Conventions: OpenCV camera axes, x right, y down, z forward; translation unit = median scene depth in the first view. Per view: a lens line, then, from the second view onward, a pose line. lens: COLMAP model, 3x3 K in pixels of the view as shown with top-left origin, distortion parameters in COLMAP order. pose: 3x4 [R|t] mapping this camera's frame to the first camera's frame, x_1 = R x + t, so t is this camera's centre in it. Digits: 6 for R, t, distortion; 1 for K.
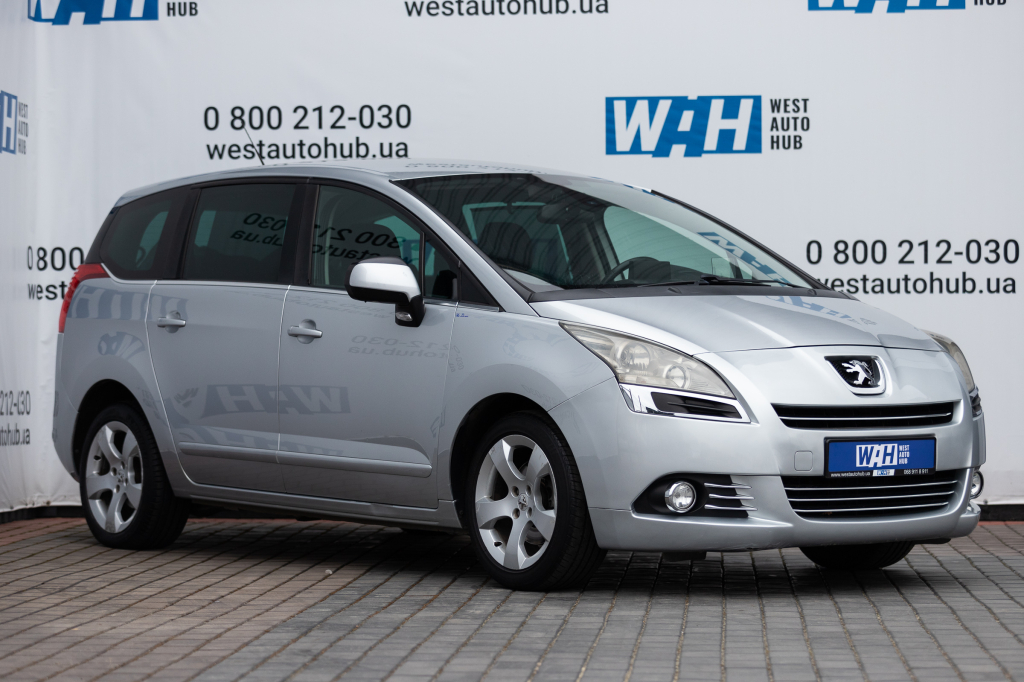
lens RADIAL K [[2979.2, 0, 510.2], [0, 2979.2, 343.6], [0, 0, 1]] dist [0.154505, 0.000000]
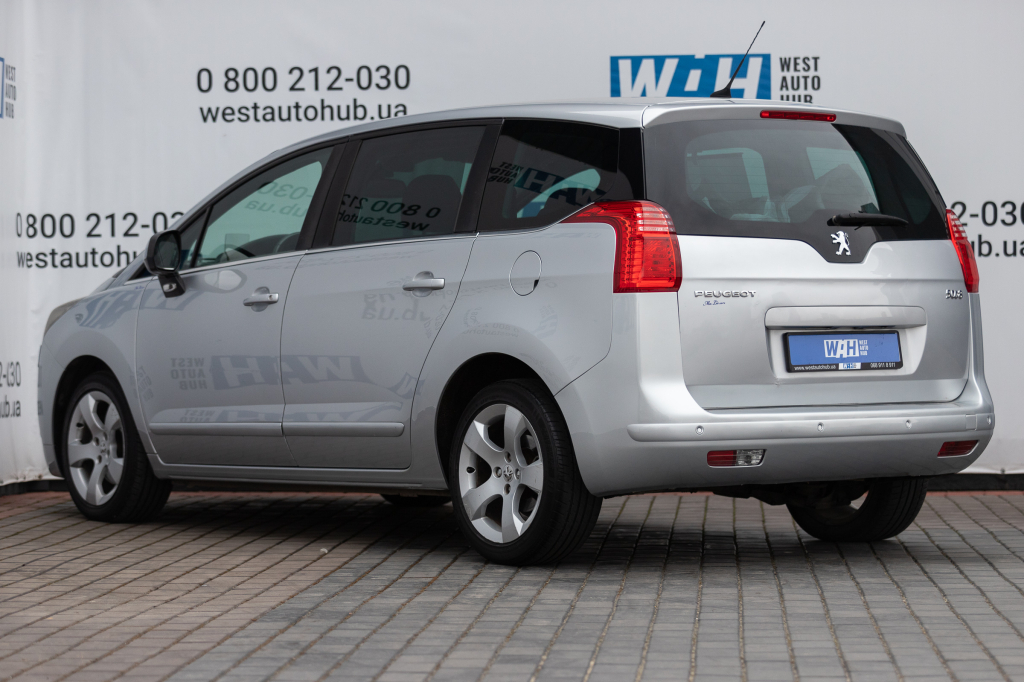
lens RADIAL K [[2807.4, 0, 514.4], [0, 2807.4, 338.5], [0, 0, 1]] dist [-0.001210, 0.000000]
pose [[0.999986, -0.005127, -0.001028, 0.001566], [0.005138, 0.999928, 0.010840, -0.001073], [0.000972, -0.010846, 0.999941, 0.112084]]
